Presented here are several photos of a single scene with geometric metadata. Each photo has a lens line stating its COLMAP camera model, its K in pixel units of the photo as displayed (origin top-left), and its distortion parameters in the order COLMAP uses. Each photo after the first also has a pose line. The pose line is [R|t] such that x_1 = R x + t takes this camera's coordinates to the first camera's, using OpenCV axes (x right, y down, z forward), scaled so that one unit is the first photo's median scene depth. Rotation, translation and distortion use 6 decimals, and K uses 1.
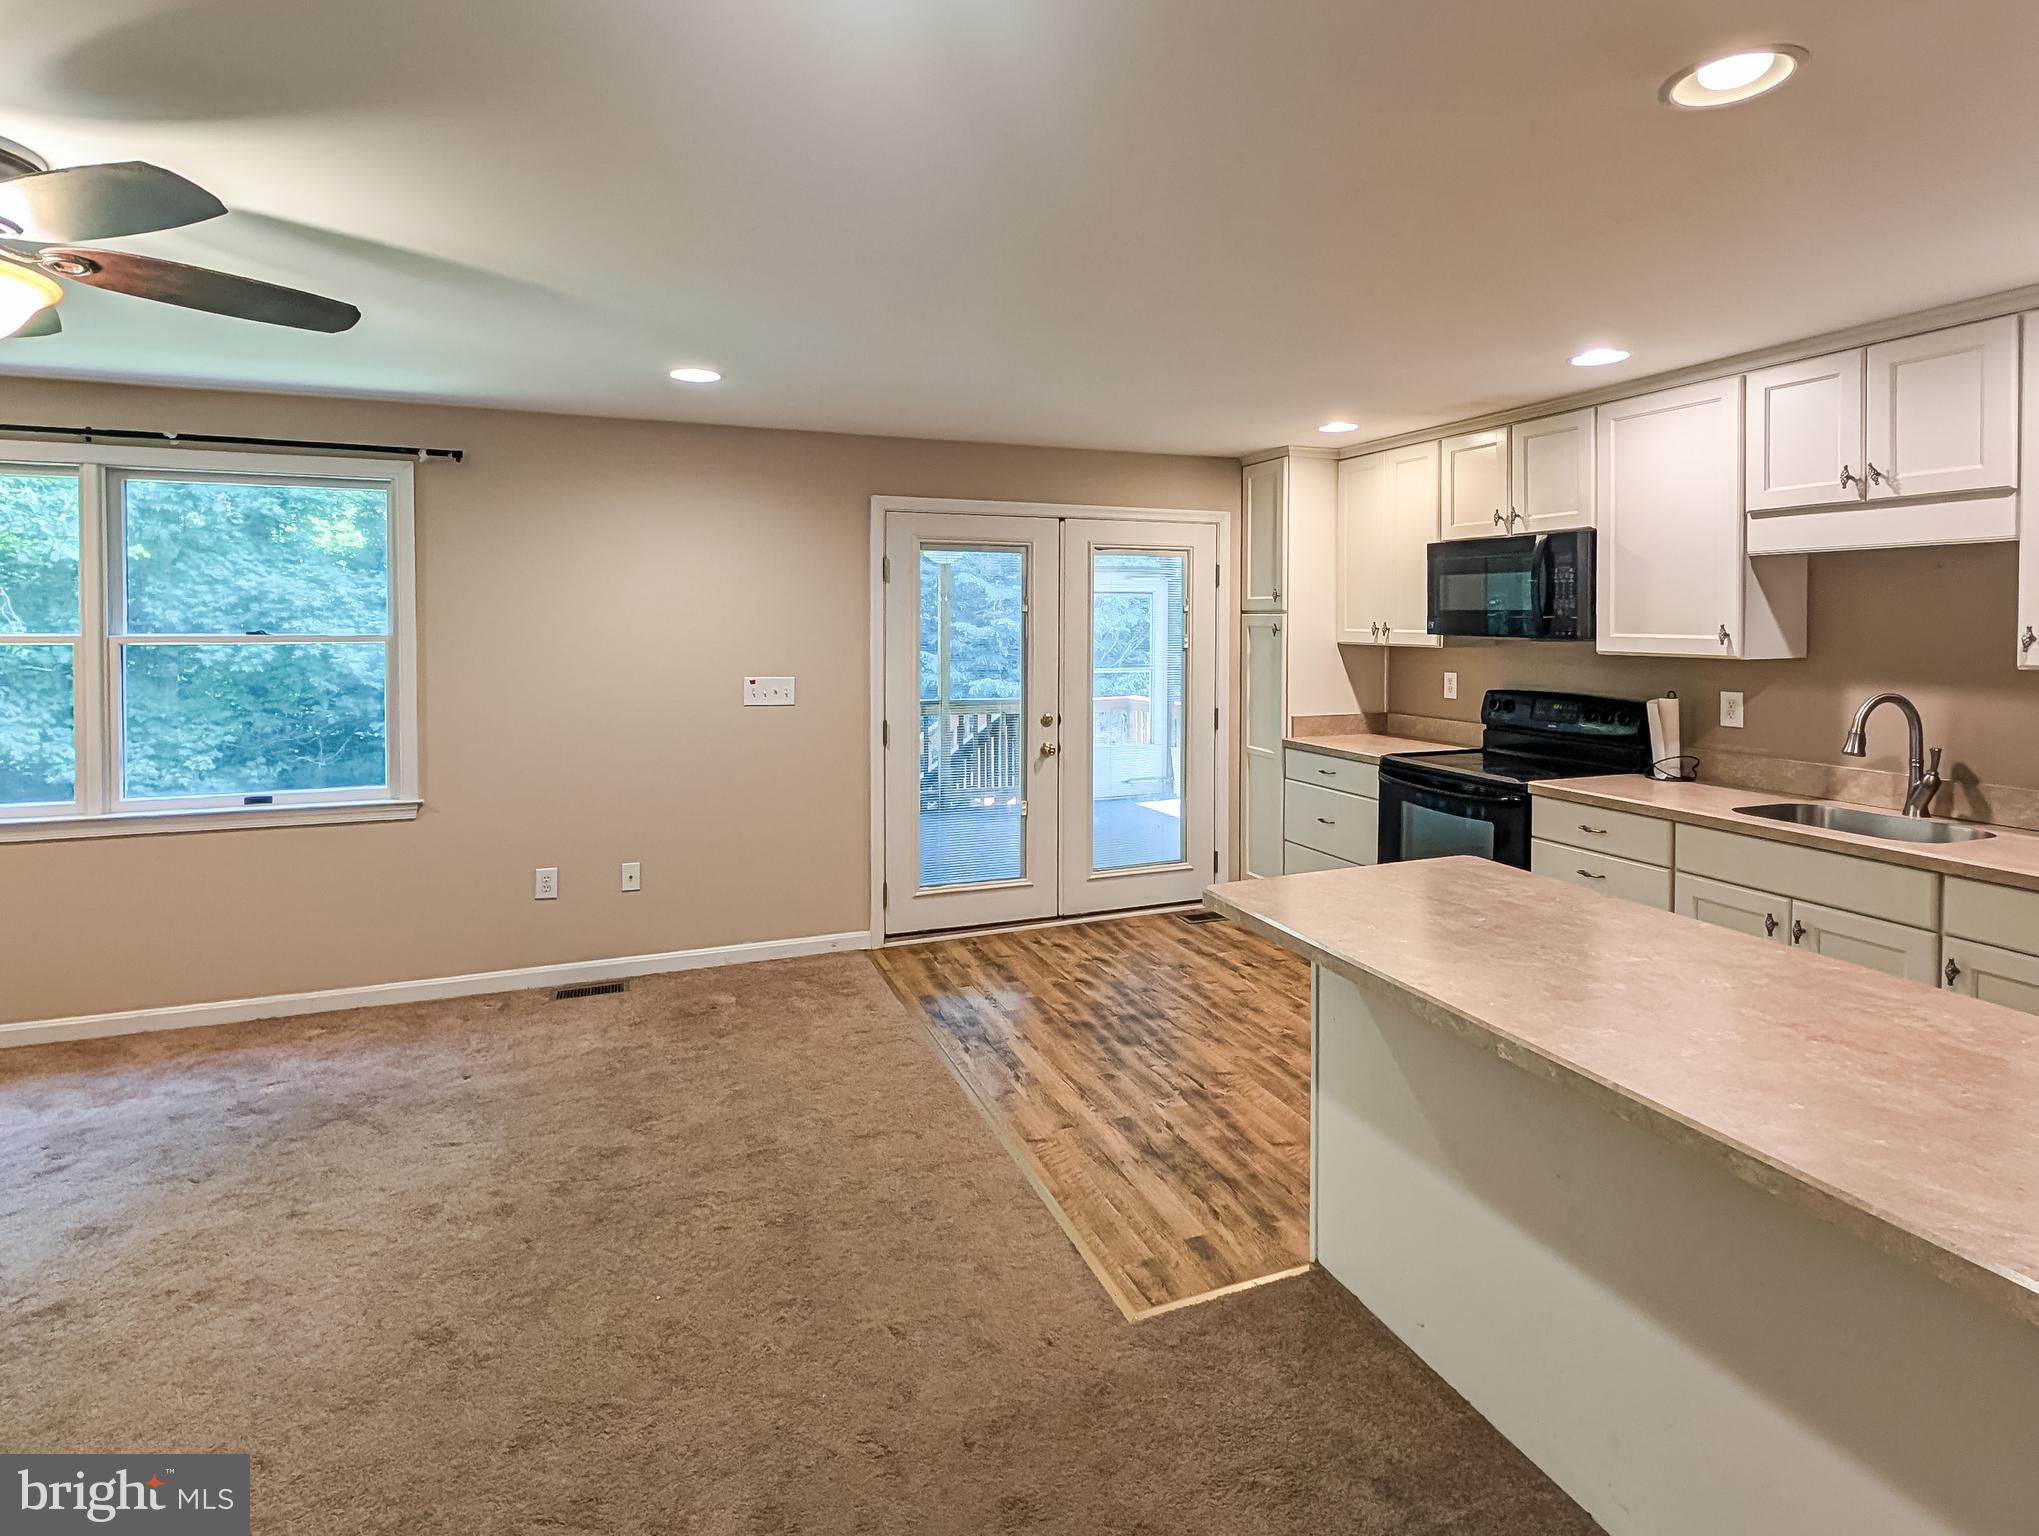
lens RADIAL K [[1022.8, 0, 1019.4], [0, 1022.8, 640.5], [0, 0, 1]] dist [0.001231, -0.000847]
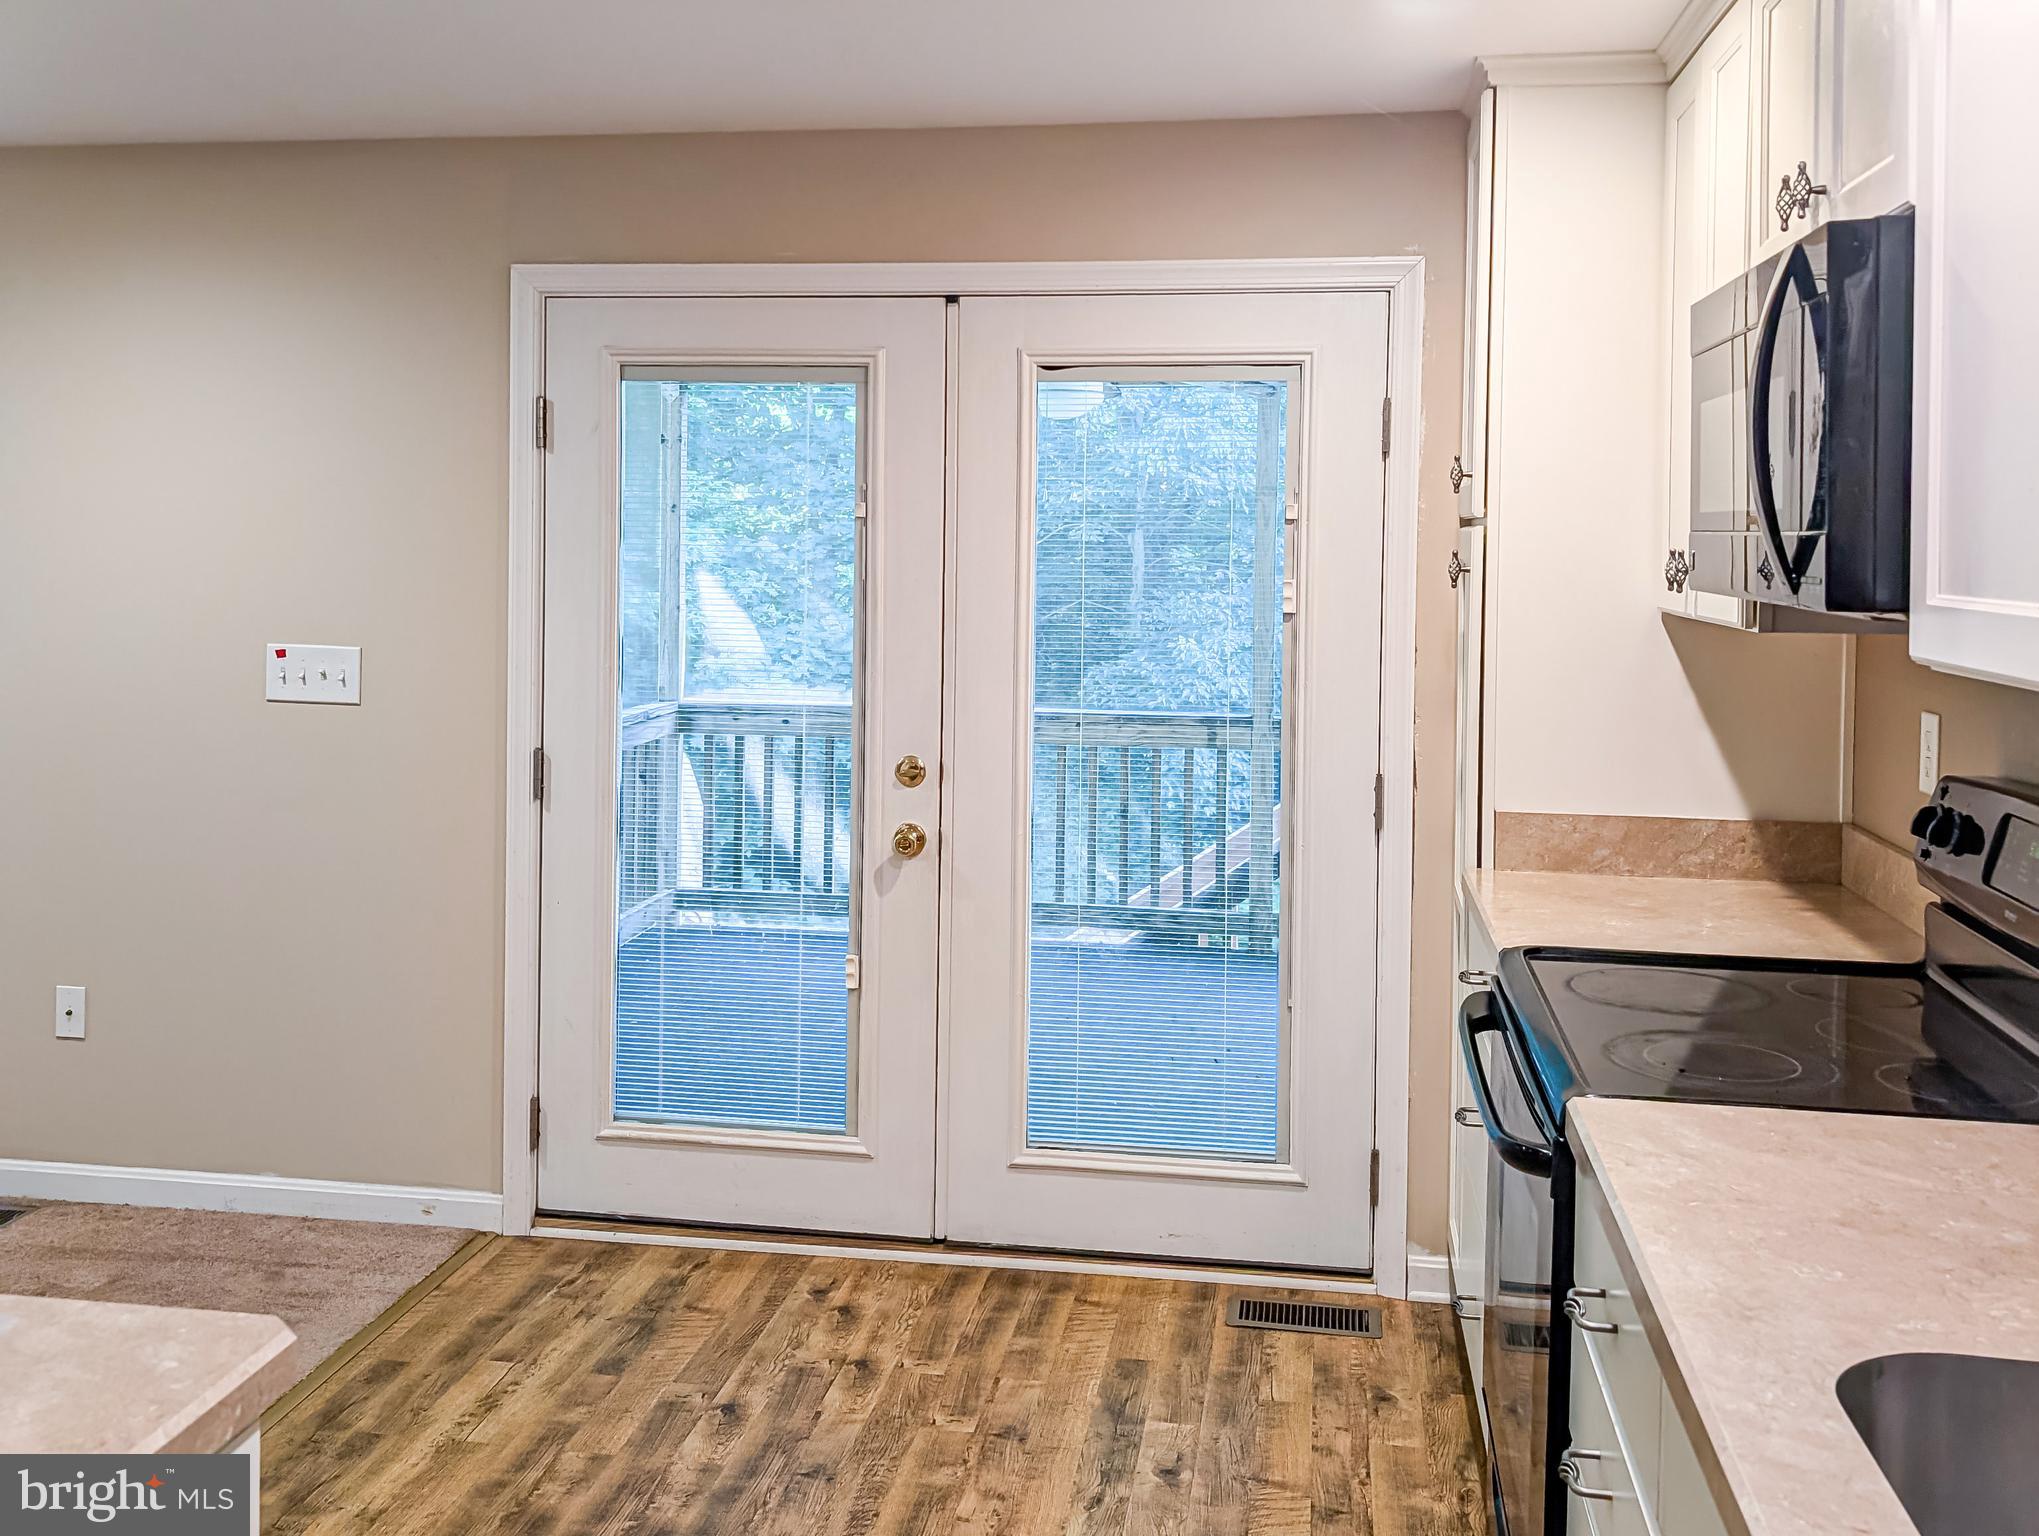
lens RADIAL K [[1955.5, 0, 1007.9], [0, 1955.5, 572.4], [0, 0, 1]] dist [0.013979, 0.000000]
pose [[0.861327, 0.019345, -0.507683, 0.598804], [-0.024070, 0.999707, -0.002743, -0.005362], [0.507481, 0.014582, 0.861540, 0.402698]]
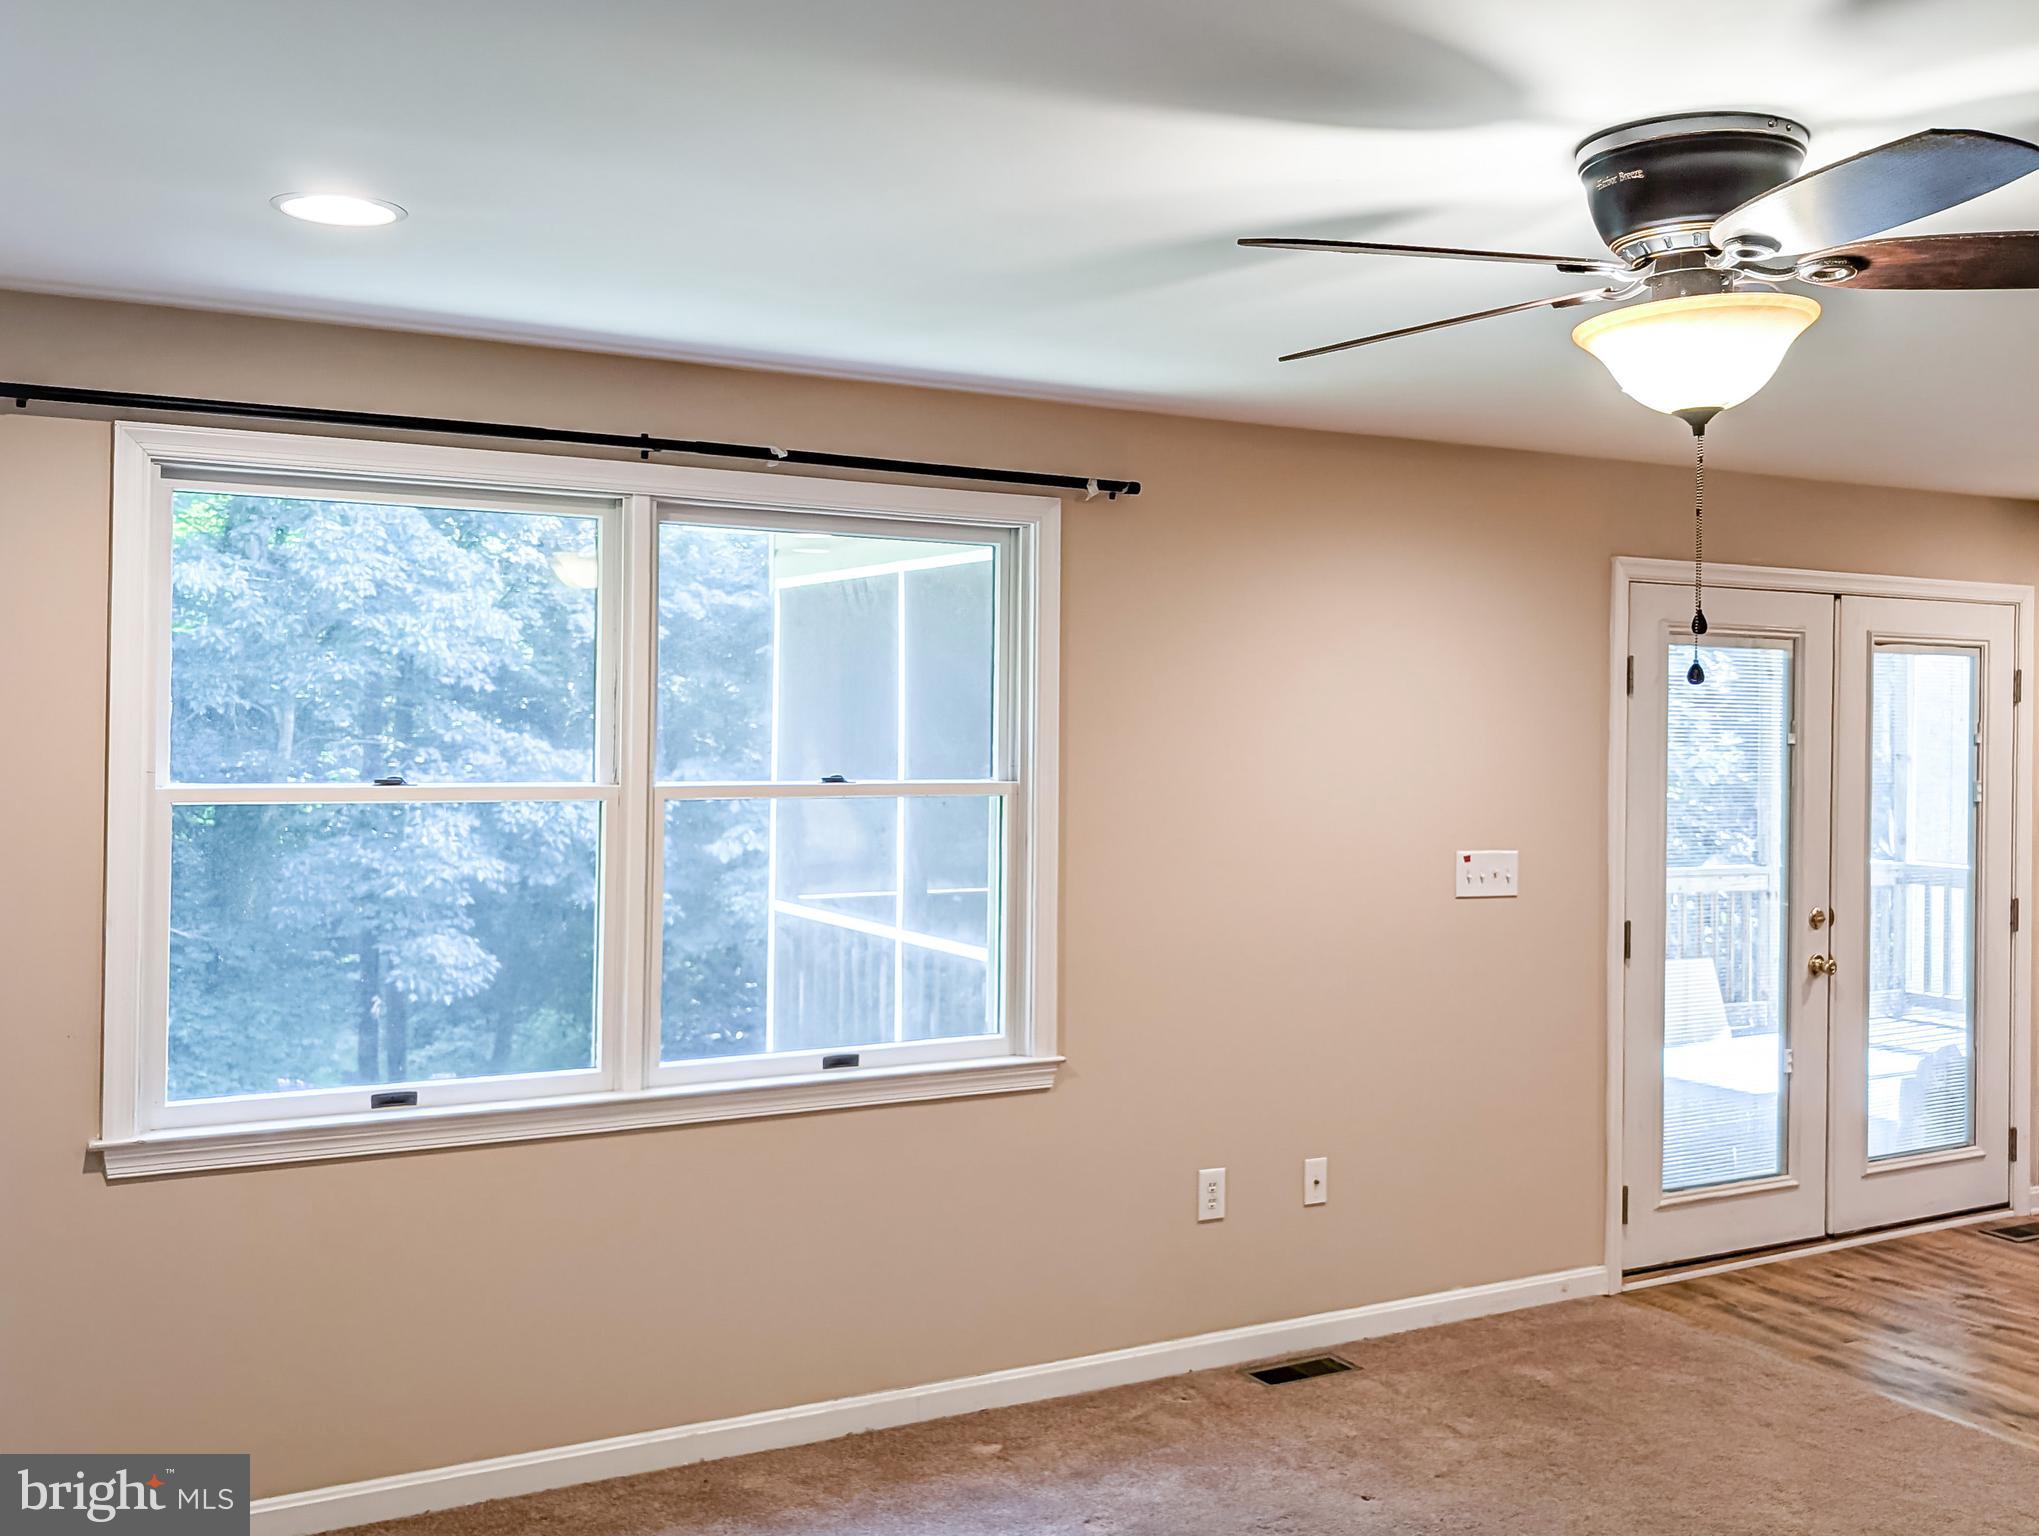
lens RADIAL K [[1955.5, 0, 1061.2], [0, 1955.5, 715.8], [0, 0, 1]] dist [0.013979, 0.000000]
pose [[0.987961, 0.009466, 0.154410, -0.776482], [-0.005774, 0.999687, -0.024338, -0.017492], [-0.154592, 0.023154, 0.987707, -0.141175]]
